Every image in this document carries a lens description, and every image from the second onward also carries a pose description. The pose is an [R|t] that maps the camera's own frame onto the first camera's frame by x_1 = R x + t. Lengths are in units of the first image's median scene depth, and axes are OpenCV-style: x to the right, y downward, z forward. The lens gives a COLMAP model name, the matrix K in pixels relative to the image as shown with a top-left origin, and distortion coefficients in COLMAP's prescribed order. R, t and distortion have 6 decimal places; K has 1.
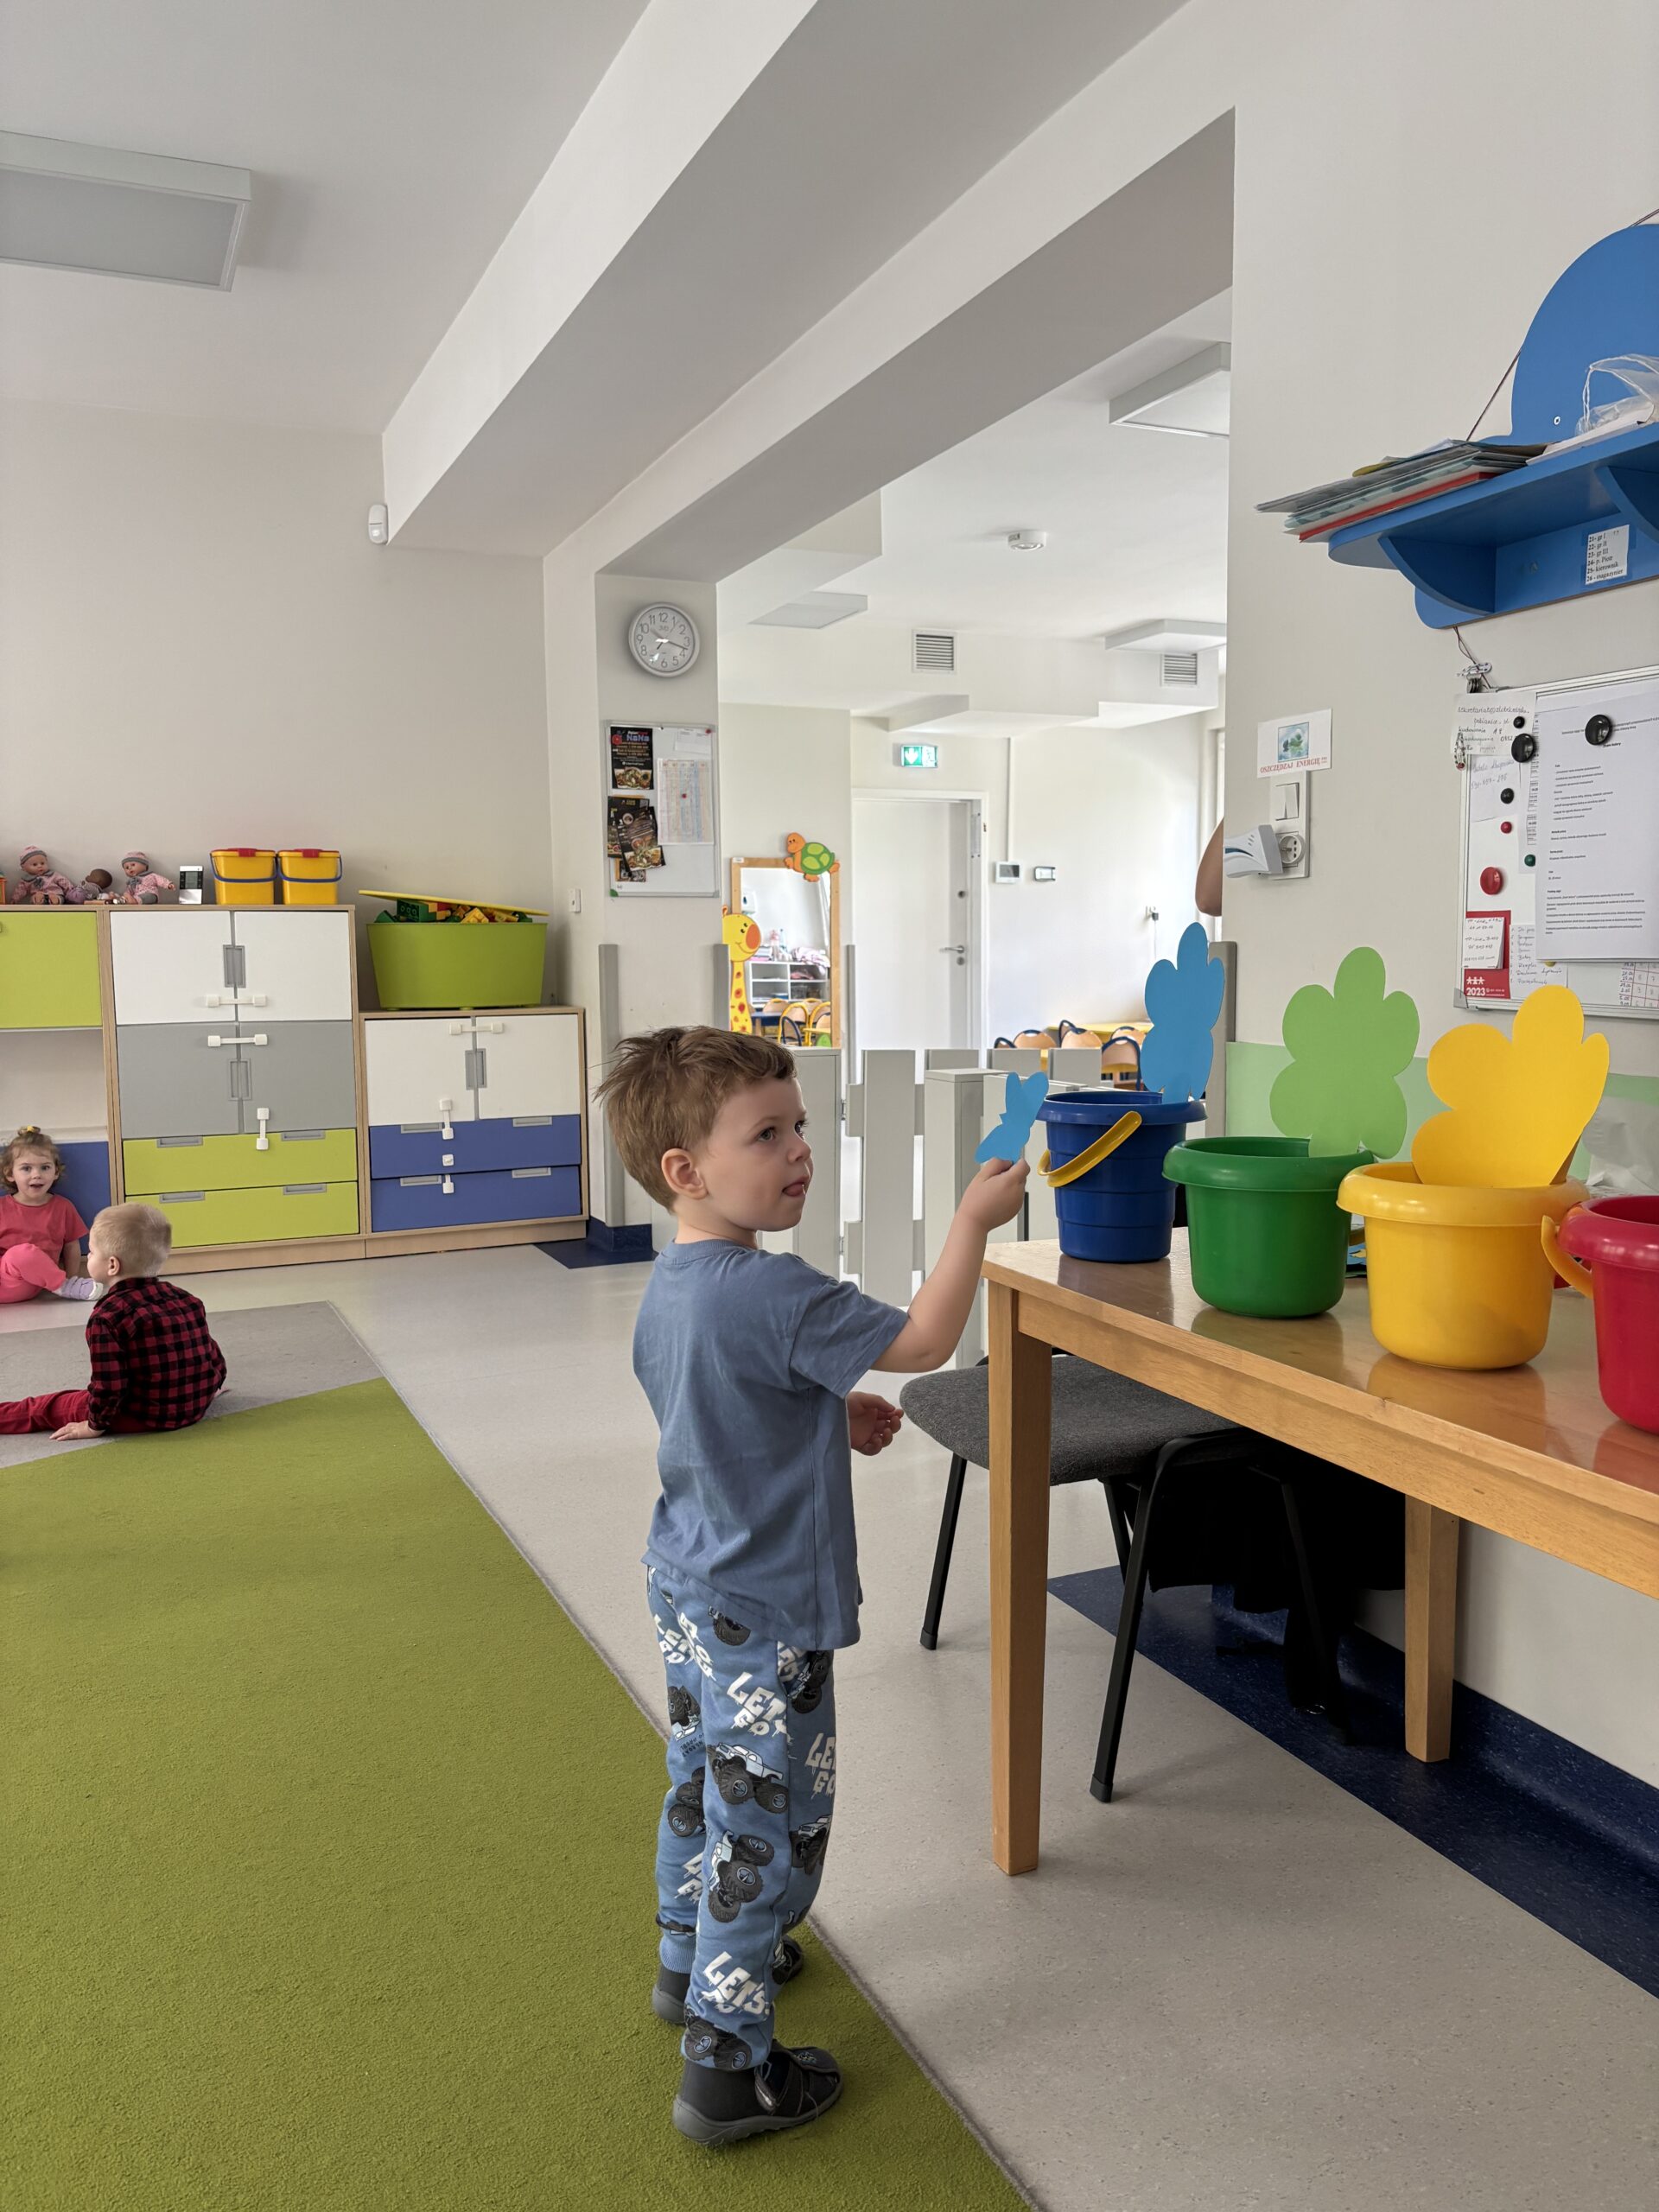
lens RADIAL K [[1667.4, 0, 840.4], [0, 1667.4, 1117.3], [0, 0, 1]] dist [0.086995, -0.115697]
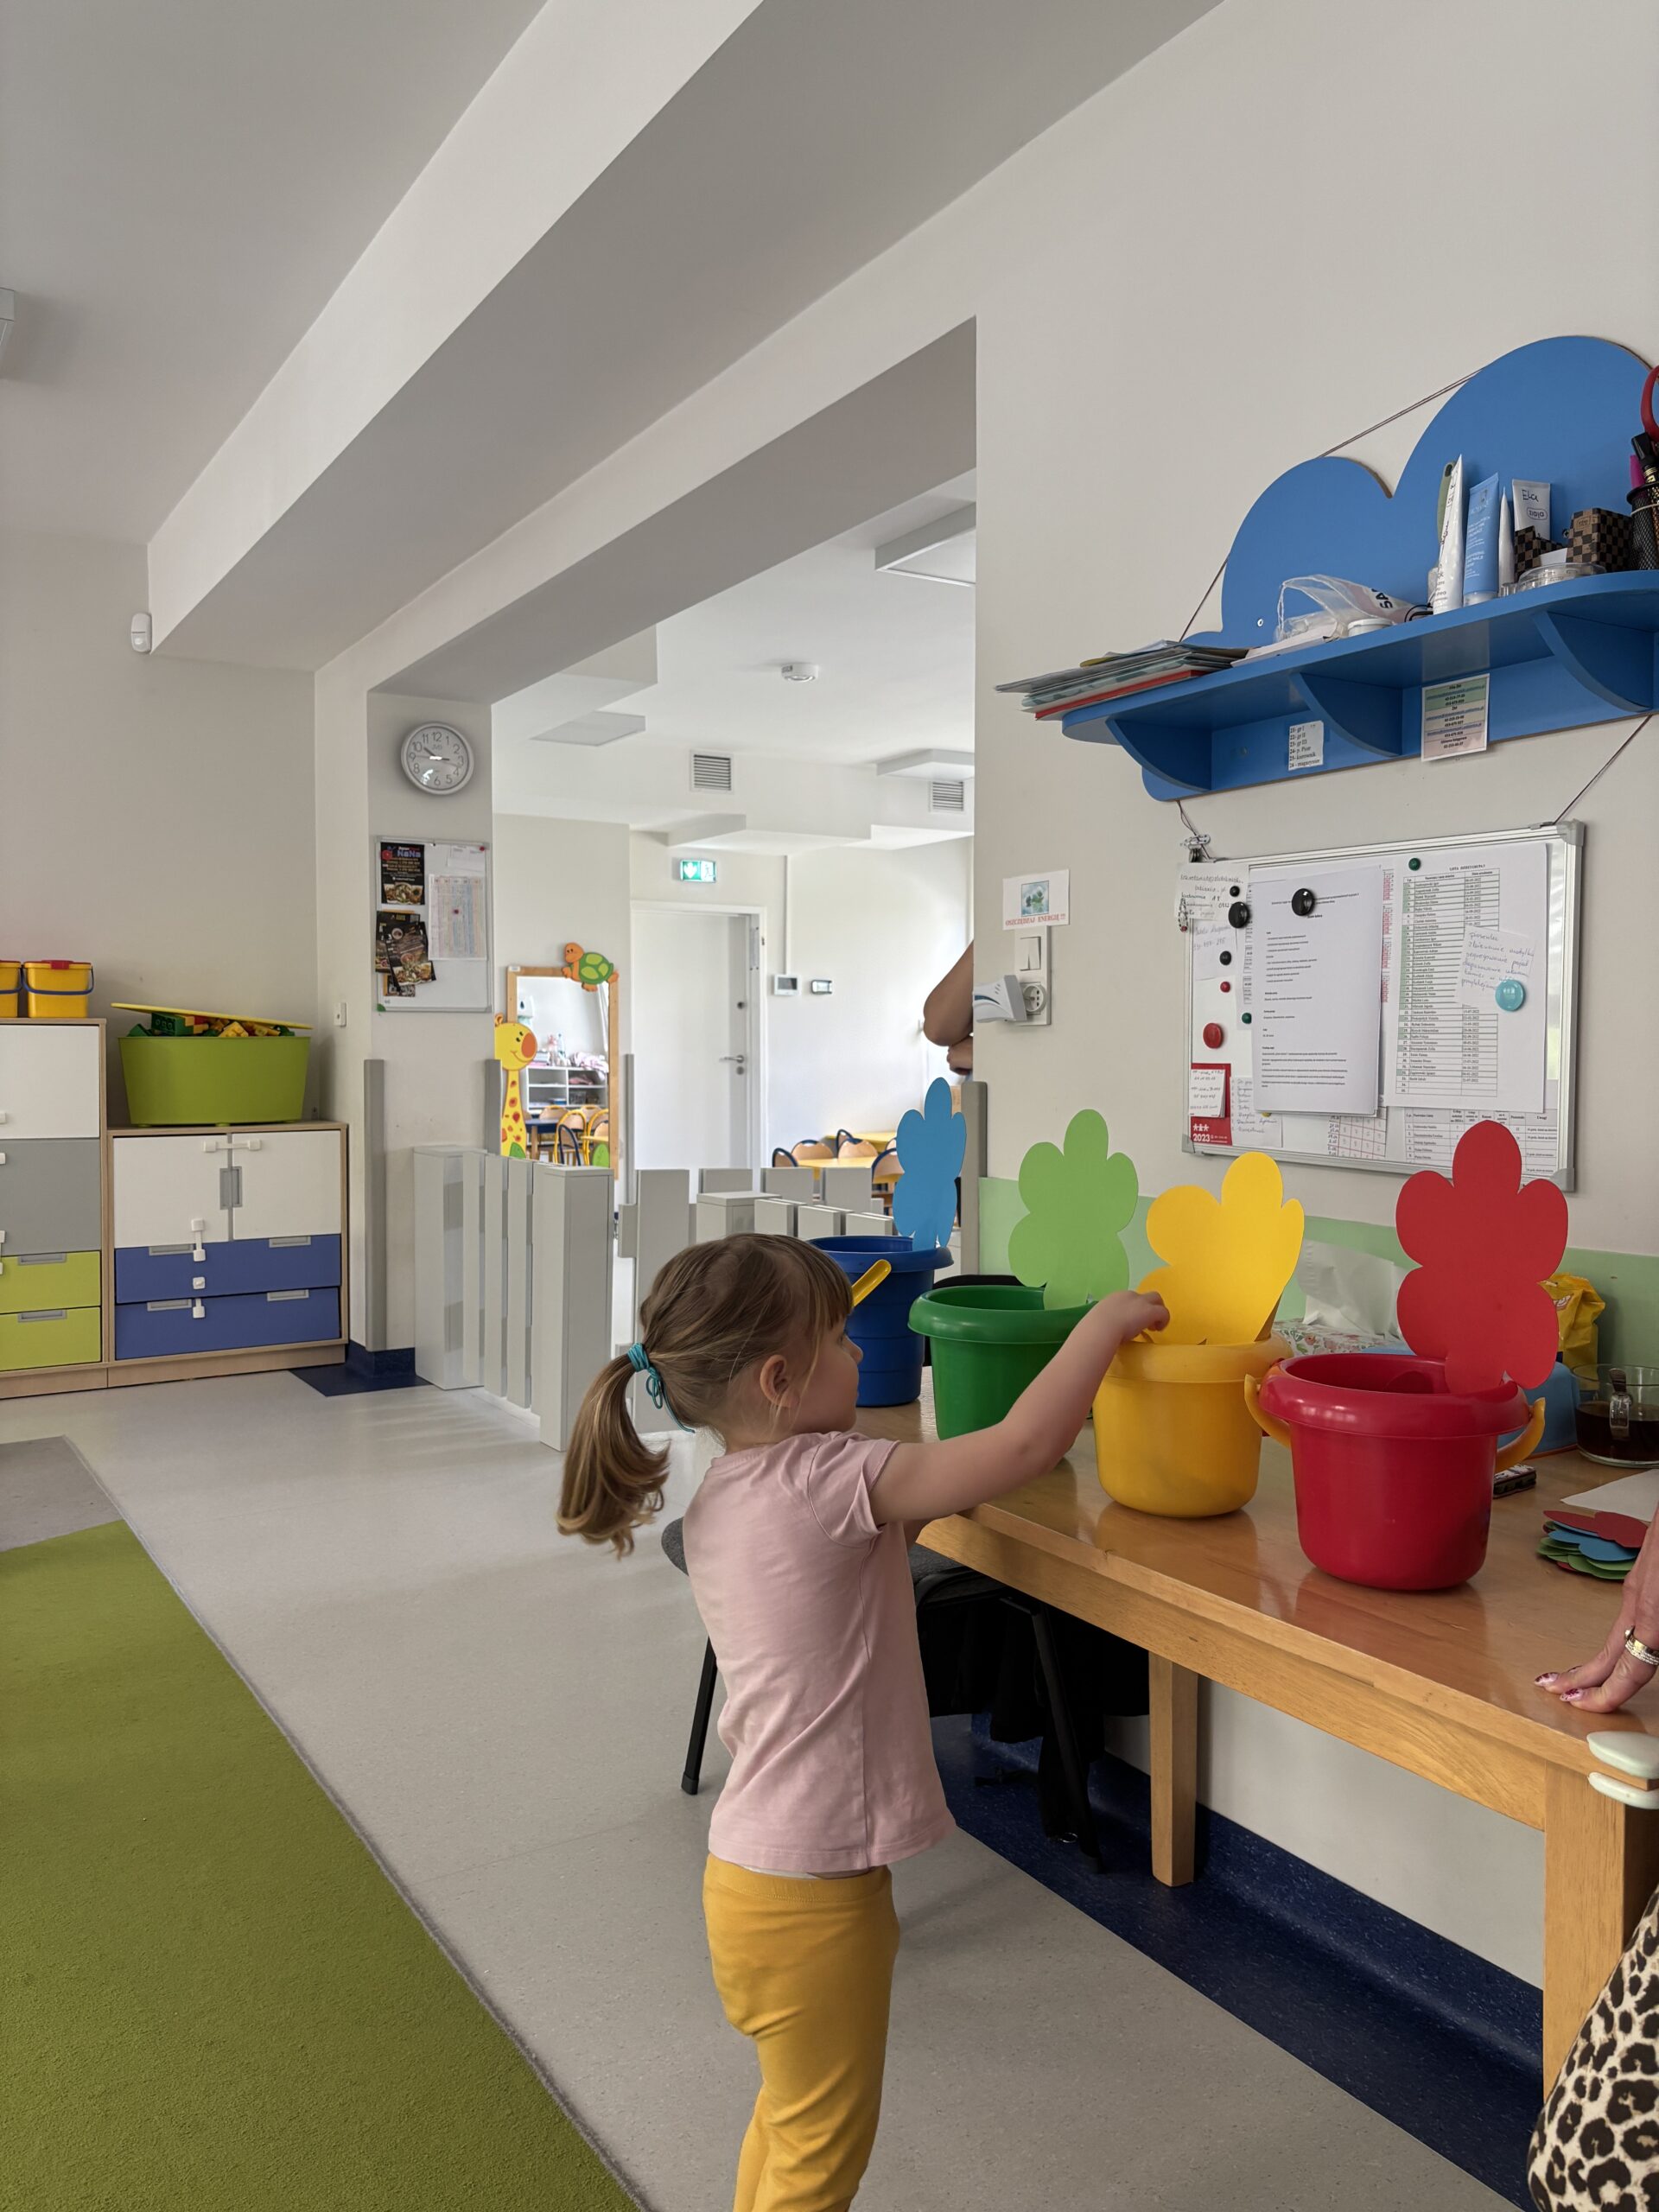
lens RADIAL K [[1671.7, 0, 847.4], [0, 1671.7, 1099.1], [0, 0, 1]] dist [0.062389, -0.086624]
pose [[0.991080, 0.004259, 0.133199, 0.004748], [0.005227, 0.997478, -0.070783, -0.009491], [-0.133164, 0.070848, 0.988558, -0.008337]]
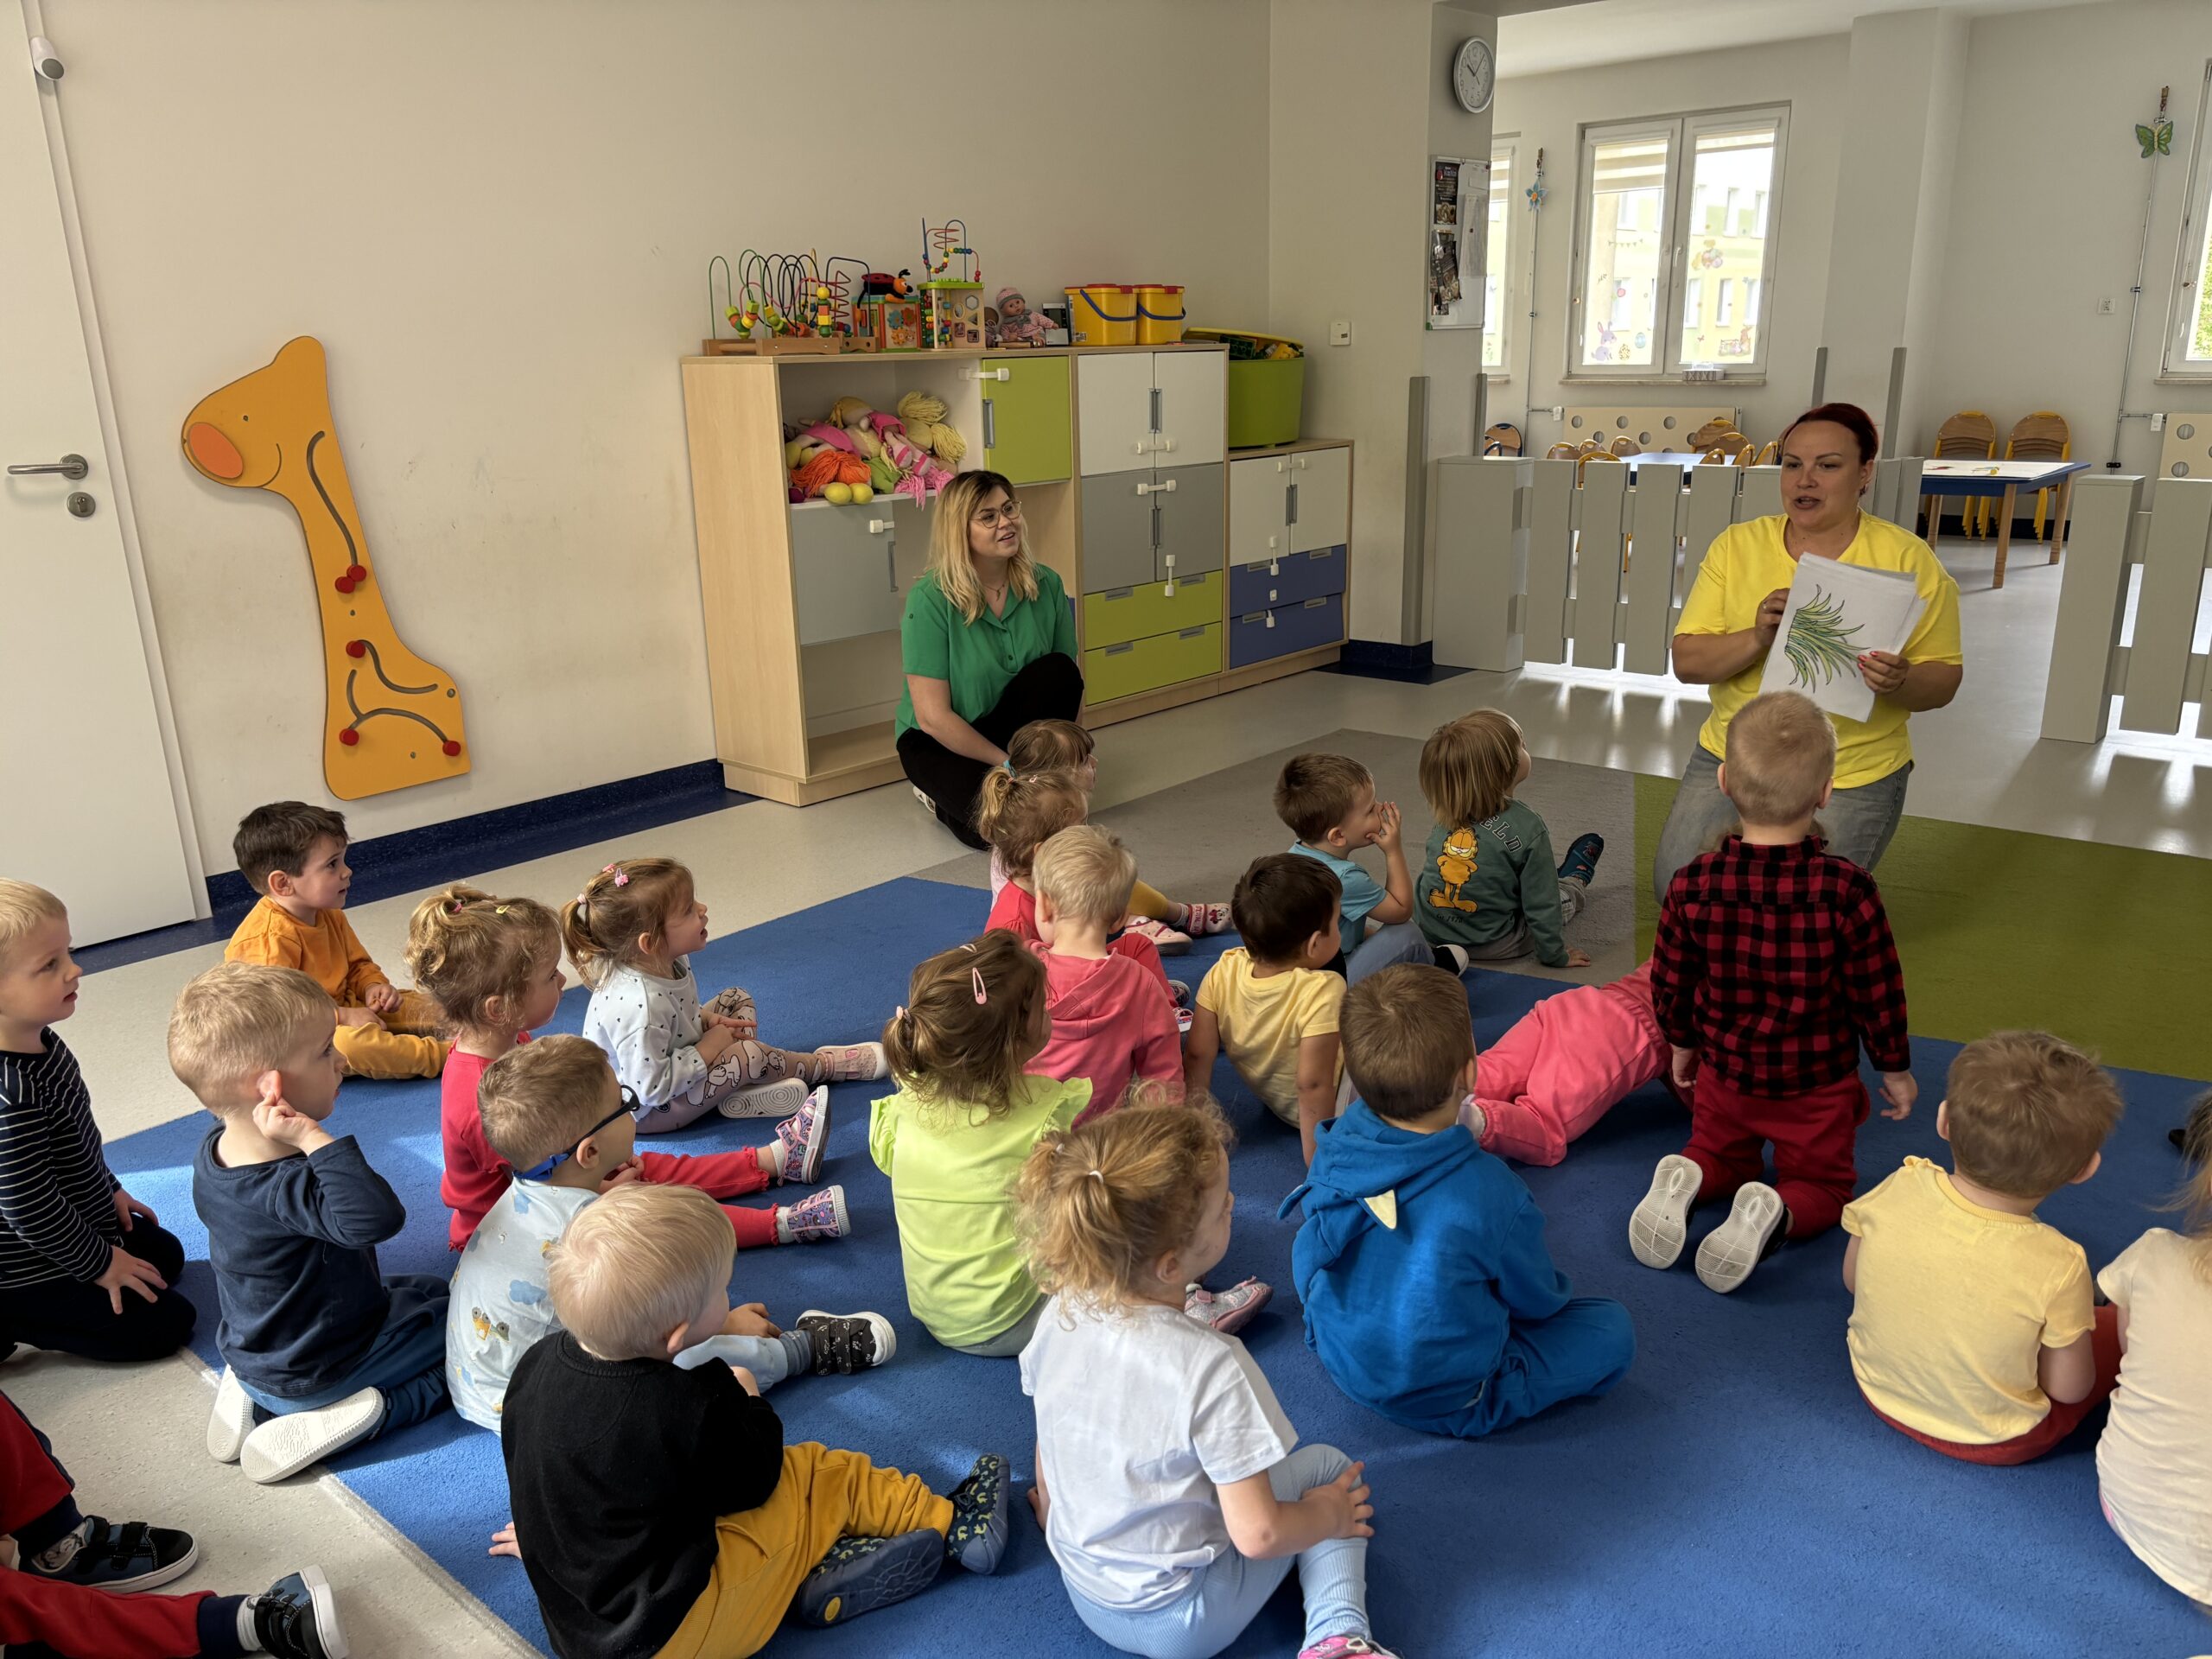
lens RADIAL K [[1653.7, 0, 1106.0], [0, 1653.7, 829.5], [0, 0, 1]] dist [0.008610, -0.031555]
pose [[0.904733, -0.133826, 0.404411, -0.791085], [0.062583, 0.980826, 0.184564, -0.028945], [-0.421356, -0.141672, 0.895761, 0.108784]]
